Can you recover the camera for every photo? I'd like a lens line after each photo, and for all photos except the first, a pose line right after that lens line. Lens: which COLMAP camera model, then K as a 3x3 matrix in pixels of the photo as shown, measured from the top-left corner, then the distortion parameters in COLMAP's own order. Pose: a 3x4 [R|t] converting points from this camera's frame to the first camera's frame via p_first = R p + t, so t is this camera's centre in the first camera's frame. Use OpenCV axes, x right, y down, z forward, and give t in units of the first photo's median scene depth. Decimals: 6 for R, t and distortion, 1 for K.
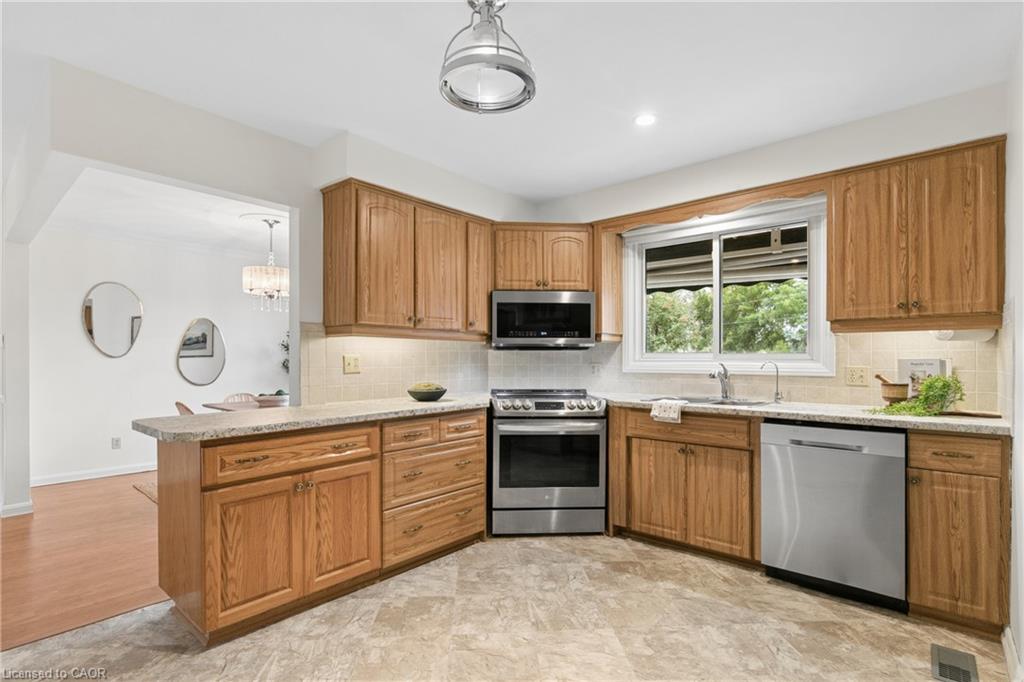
lens RADIAL K [[495.4, 0, 514.5], [0, 495.4, 359.7], [0, 0, 1]] dist [0.008903, -0.000368]
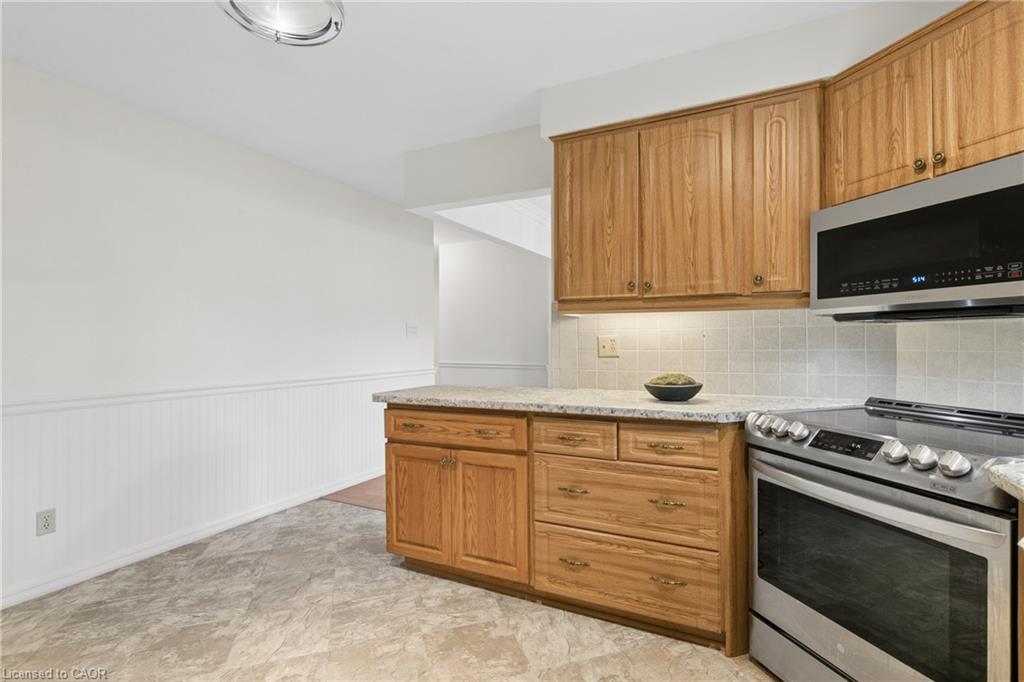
lens RADIAL K [[495.4, 0, 515.5], [0, 495.4, 339.9], [0, 0, 1]] dist [0.008903, -0.000368]
pose [[0.241197, -0.005122, -0.970463, 0.514433], [0.001120, 0.999987, -0.005000, 0.001929], [0.970476, 0.000119, 0.241200, 0.718789]]
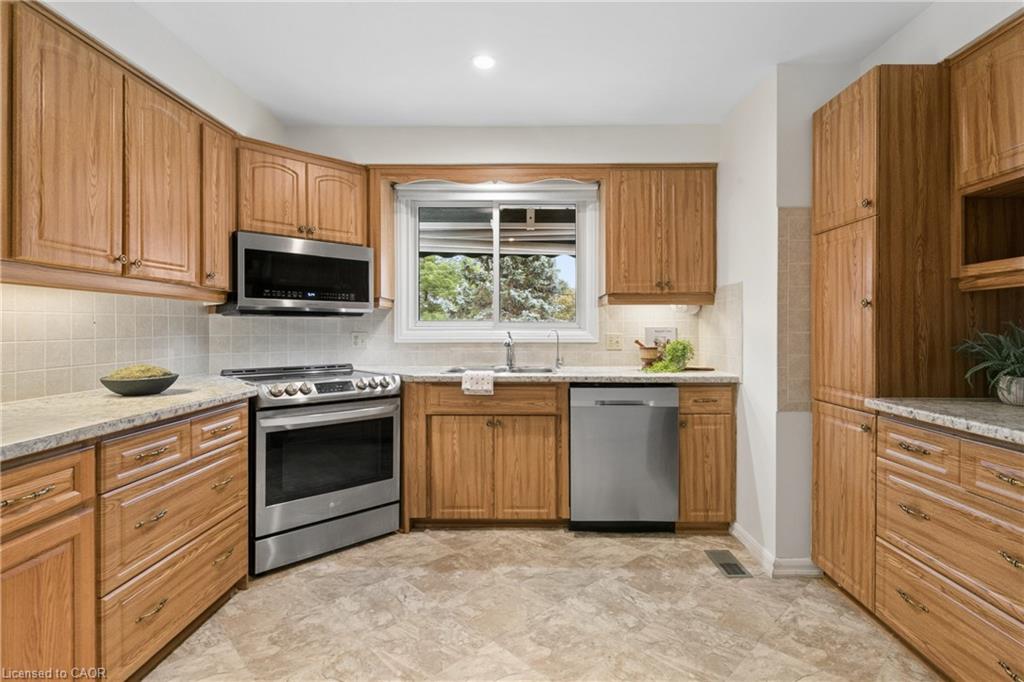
lens RADIAL K [[495.4, 0, 522.3], [0, 495.4, 330.6], [0, 0, 1]] dist [0.008903, -0.000368]
pose [[0.763401, -0.003419, 0.645916, -0.248495], [0.002112, 0.999994, 0.002797, 0.002489], [-0.645921, -0.000771, 0.763404, 0.247637]]
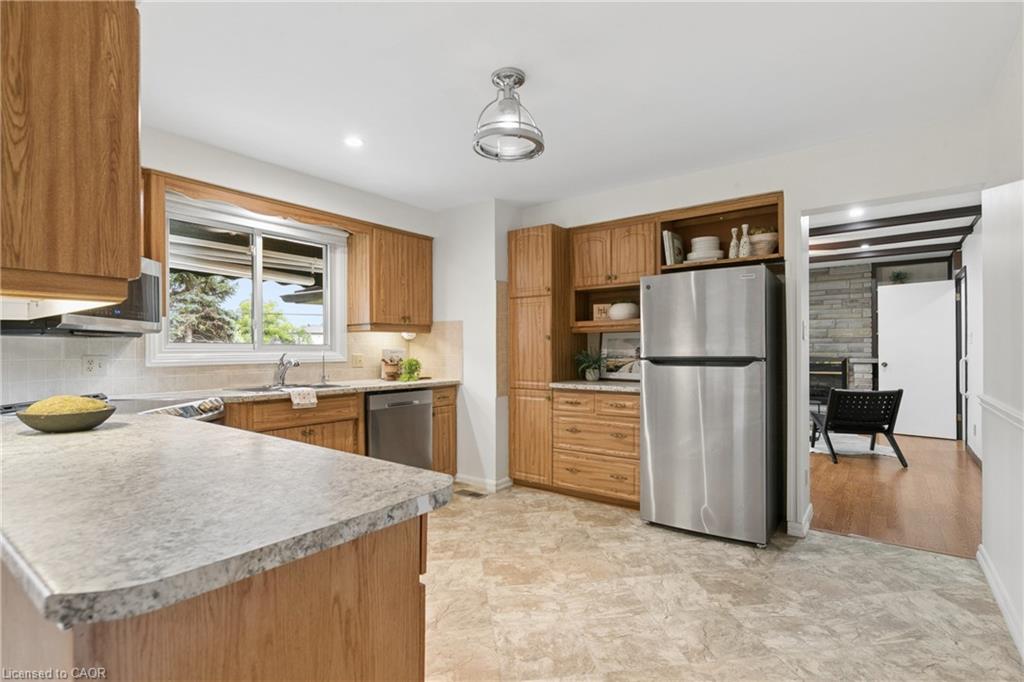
lens RADIAL K [[495.4, 0, 506.0], [0, 495.4, 349.8], [0, 0, 1]] dist [0.008903, -0.000368]
pose [[-0.066723, -0.004174, 0.997763, -0.840953], [0.004665, 0.999979, 0.004495, -0.003327], [-0.997761, 0.004955, -0.066702, 0.680110]]
